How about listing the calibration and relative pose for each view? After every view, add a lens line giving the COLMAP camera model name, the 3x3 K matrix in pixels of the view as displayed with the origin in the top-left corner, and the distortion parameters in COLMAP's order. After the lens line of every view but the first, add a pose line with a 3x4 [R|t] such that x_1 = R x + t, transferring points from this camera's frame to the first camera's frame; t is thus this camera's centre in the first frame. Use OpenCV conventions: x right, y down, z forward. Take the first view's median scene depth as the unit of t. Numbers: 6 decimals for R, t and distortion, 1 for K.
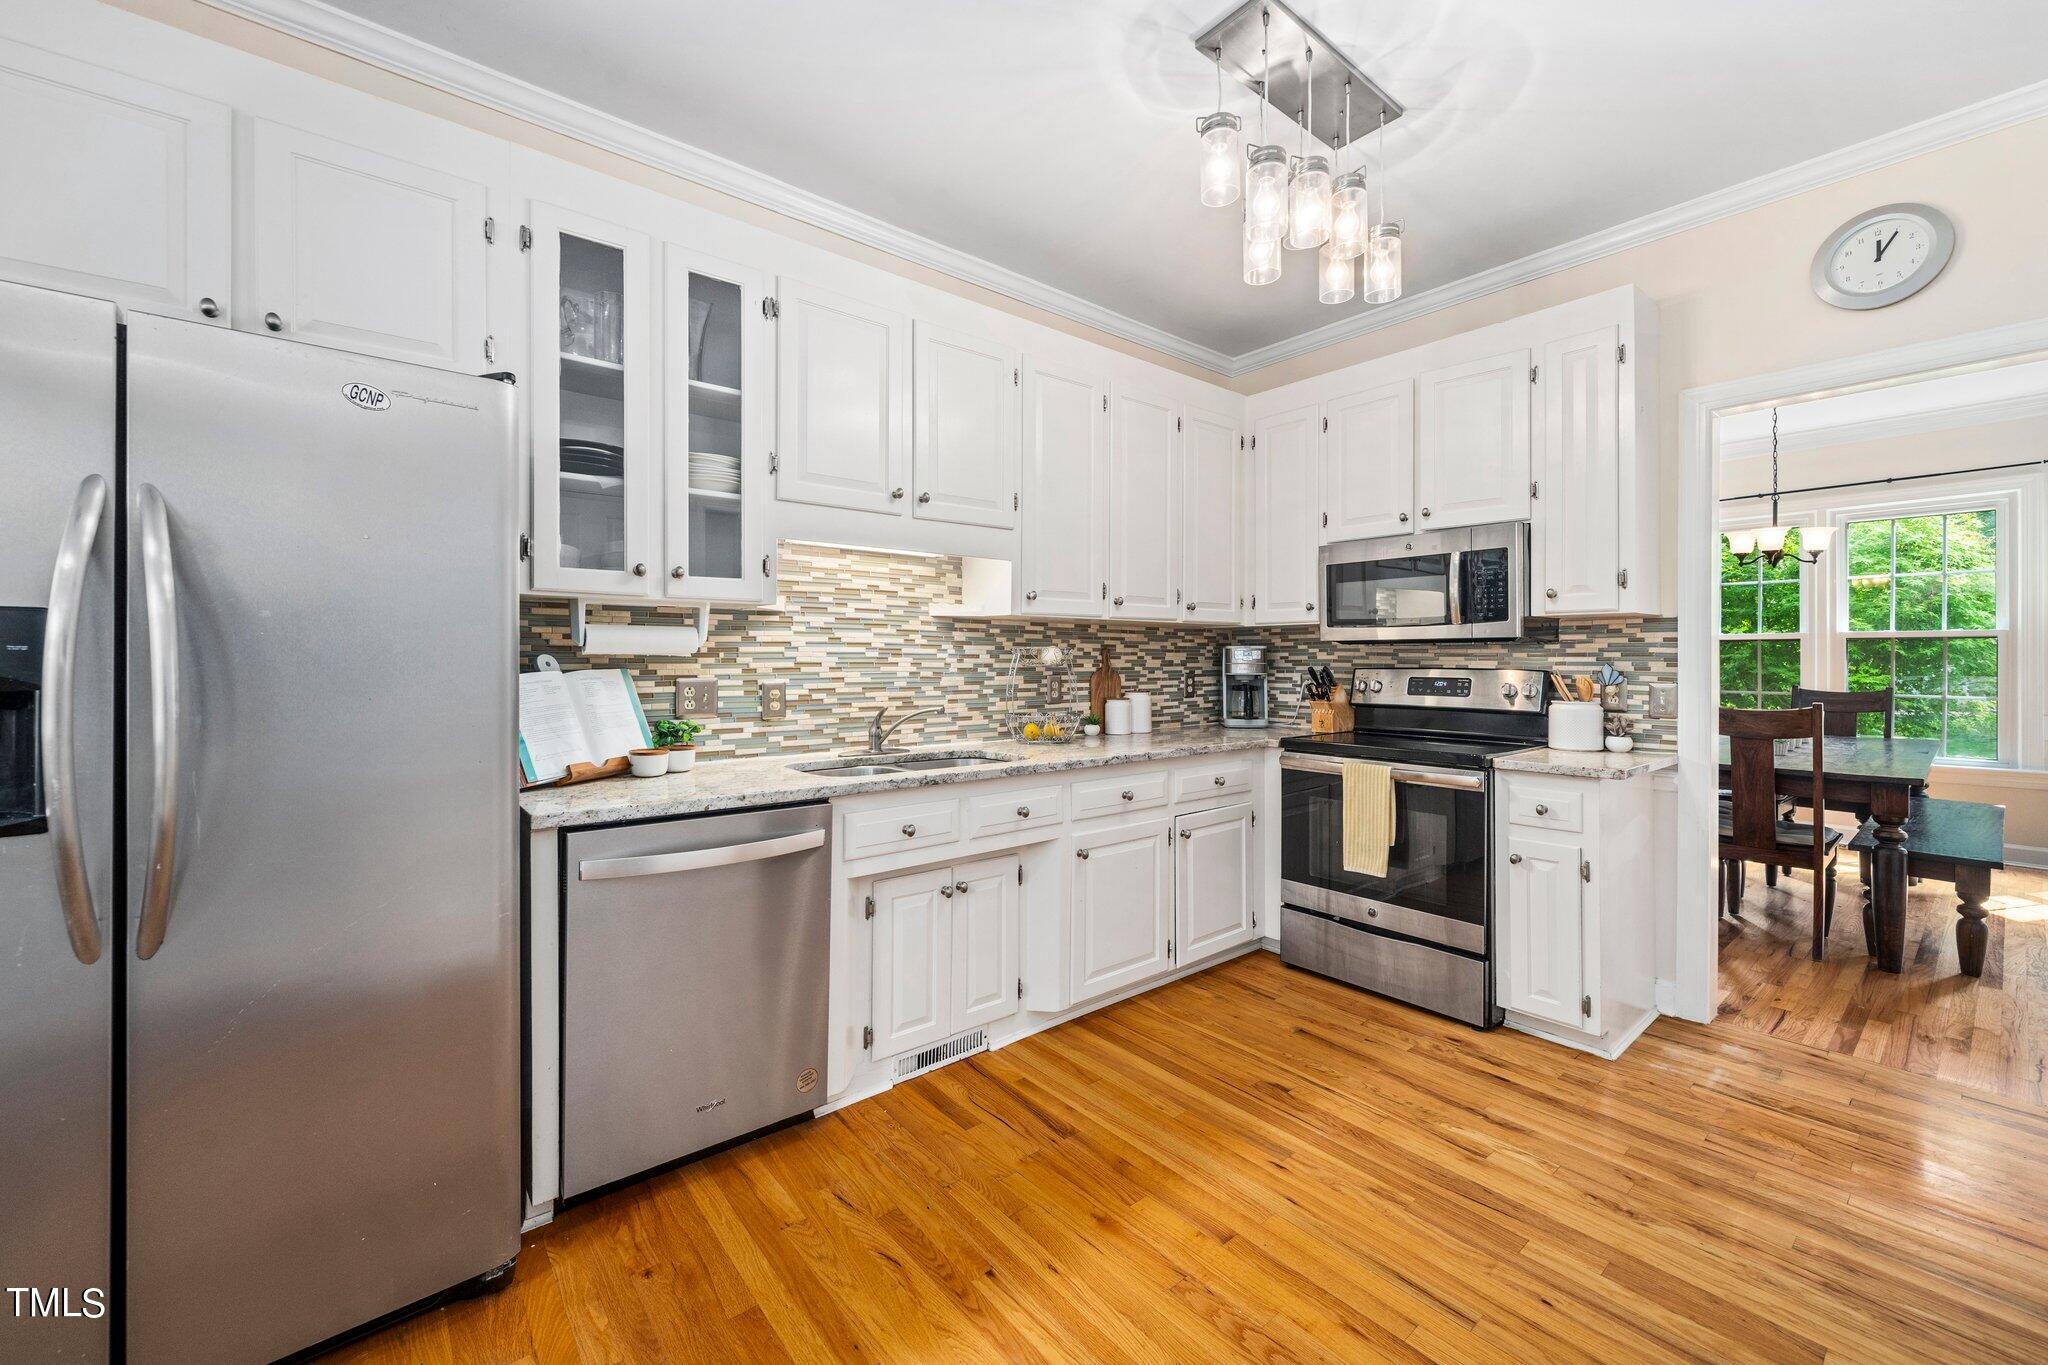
lens RADIAL K [[813.4, 0, 1017.5], [0, 813.4, 660.7], [0, 0, 1]] dist [-0.000235, -0.000126]
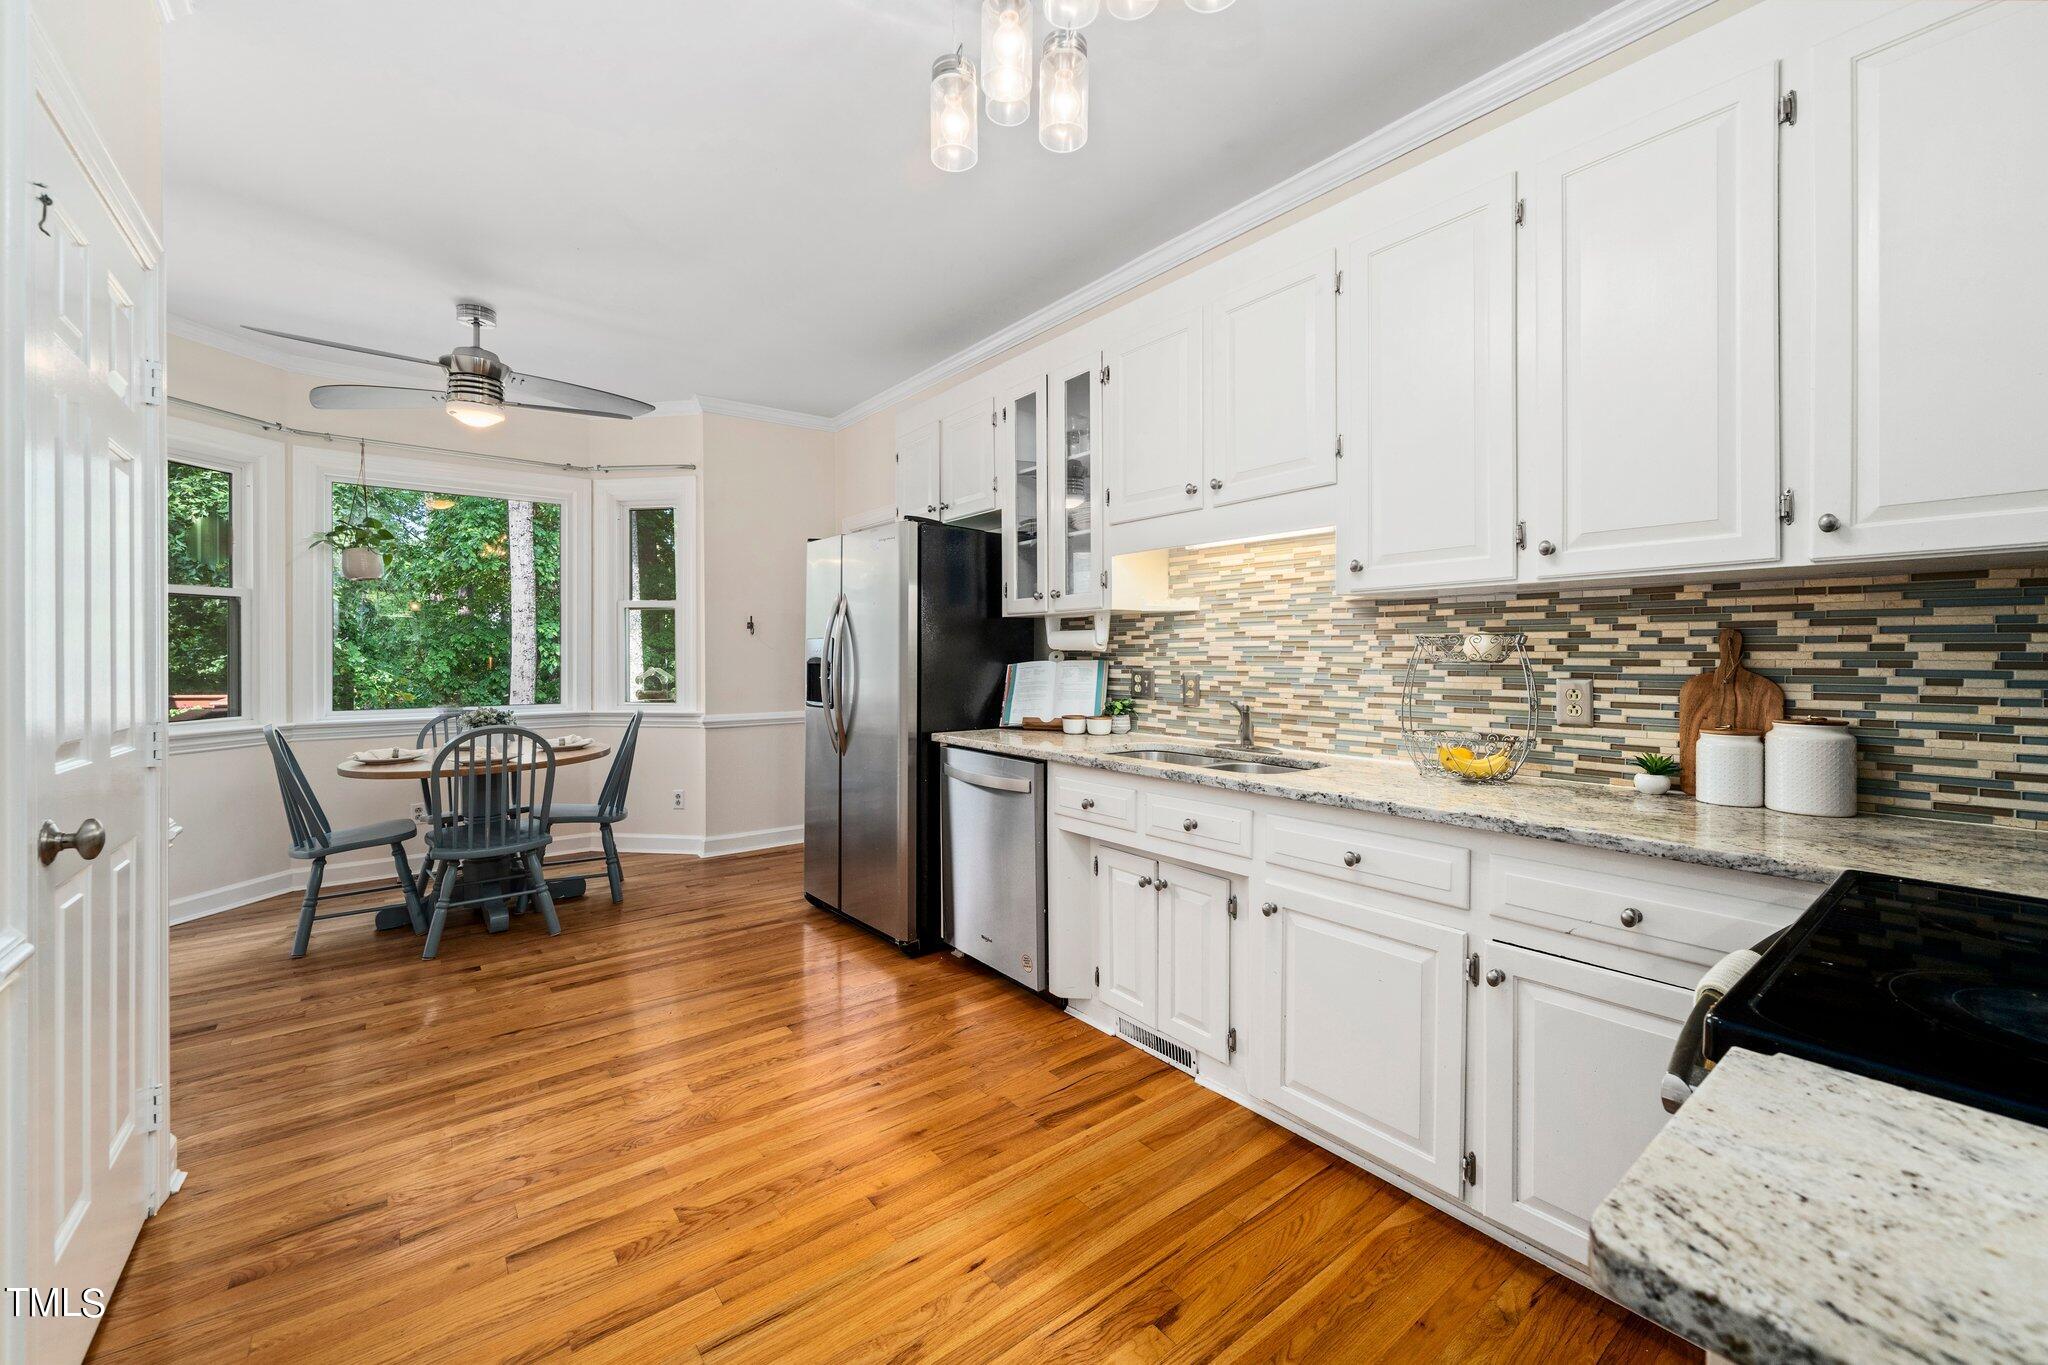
lens RADIAL K [[813.4, 0, 1017.5], [0, 813.4, 660.7], [0, 0, 1]] dist [-0.000235, -0.000126]
pose [[-0.028463, 0.006777, -0.999572, 0.775241], [-0.000252, 0.999977, 0.006787, 0.000771], [0.999595, 0.000445, -0.028460, 0.723700]]
